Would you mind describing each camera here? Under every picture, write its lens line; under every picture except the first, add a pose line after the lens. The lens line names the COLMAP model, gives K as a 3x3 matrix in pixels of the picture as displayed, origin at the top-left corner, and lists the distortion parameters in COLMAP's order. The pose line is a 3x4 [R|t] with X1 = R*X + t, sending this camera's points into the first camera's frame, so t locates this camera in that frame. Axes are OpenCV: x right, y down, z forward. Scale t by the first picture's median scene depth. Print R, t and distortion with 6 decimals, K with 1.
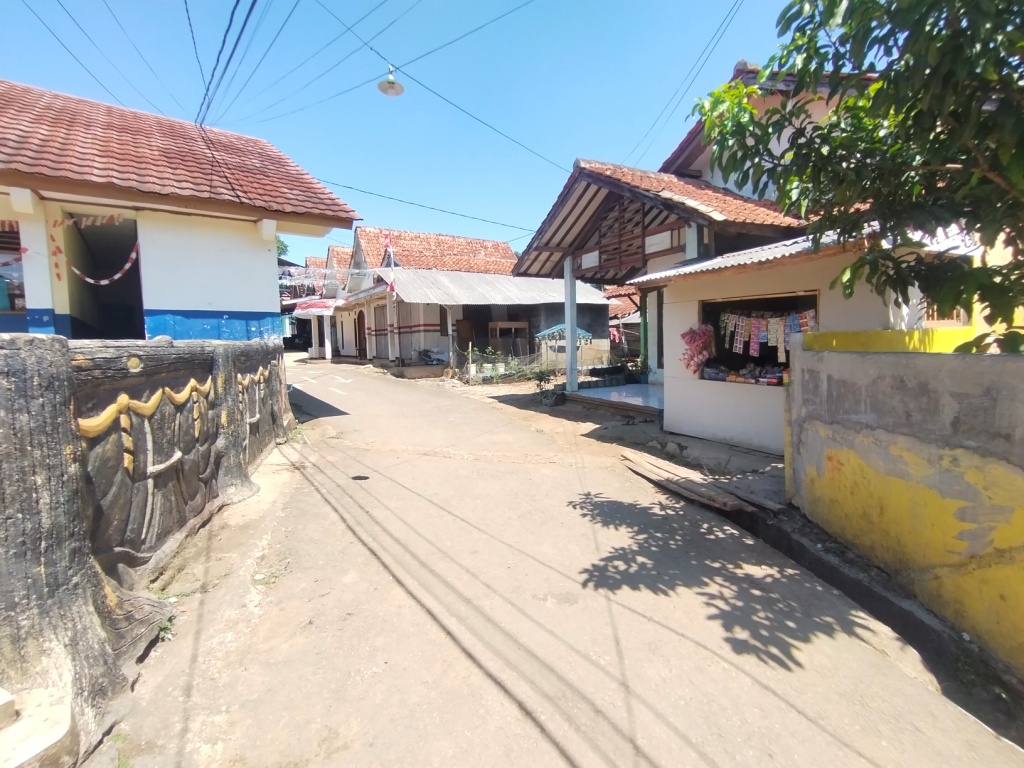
lens RADIAL K [[470.1, 0, 509.0], [0, 470.1, 368.1], [0, 0, 1]] dist [-0.001823, 0.000075]
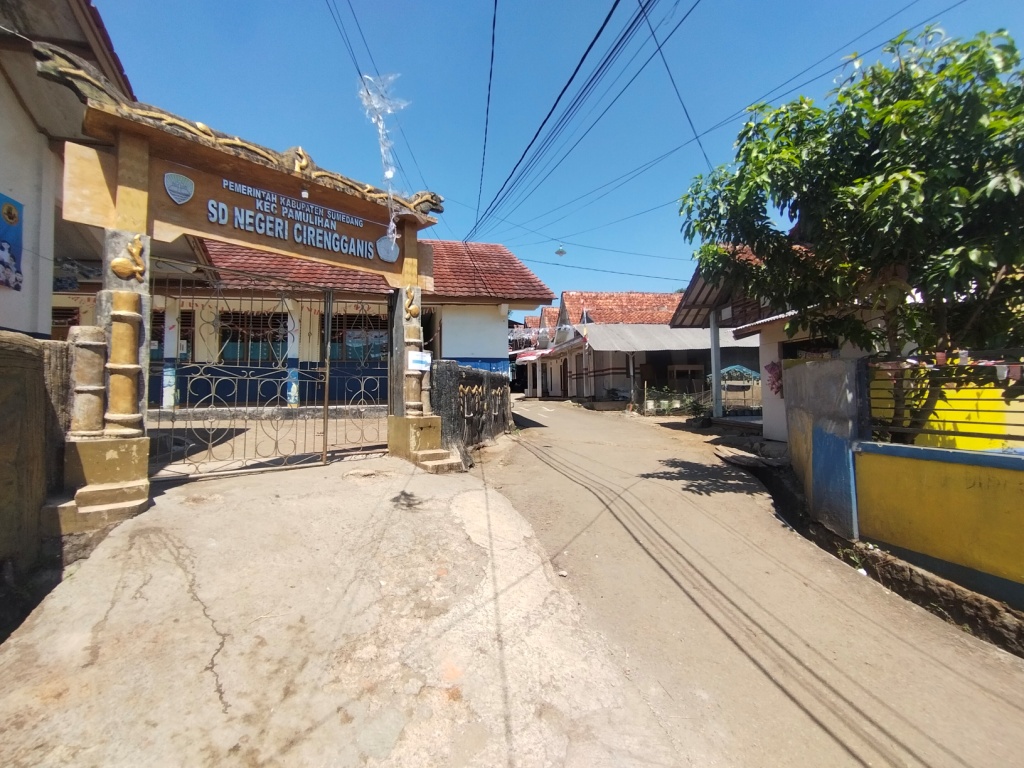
lens RADIAL K [[470.1, 0, 509.0], [0, 470.1, 368.1], [0, 0, 1]] dist [-0.001823, 0.000075]
pose [[0.905474, -0.011348, -0.424250, 0.109507], [-0.032414, 0.994873, -0.095793, 0.038218], [0.423163, 0.100490, 0.900464, -0.247204]]
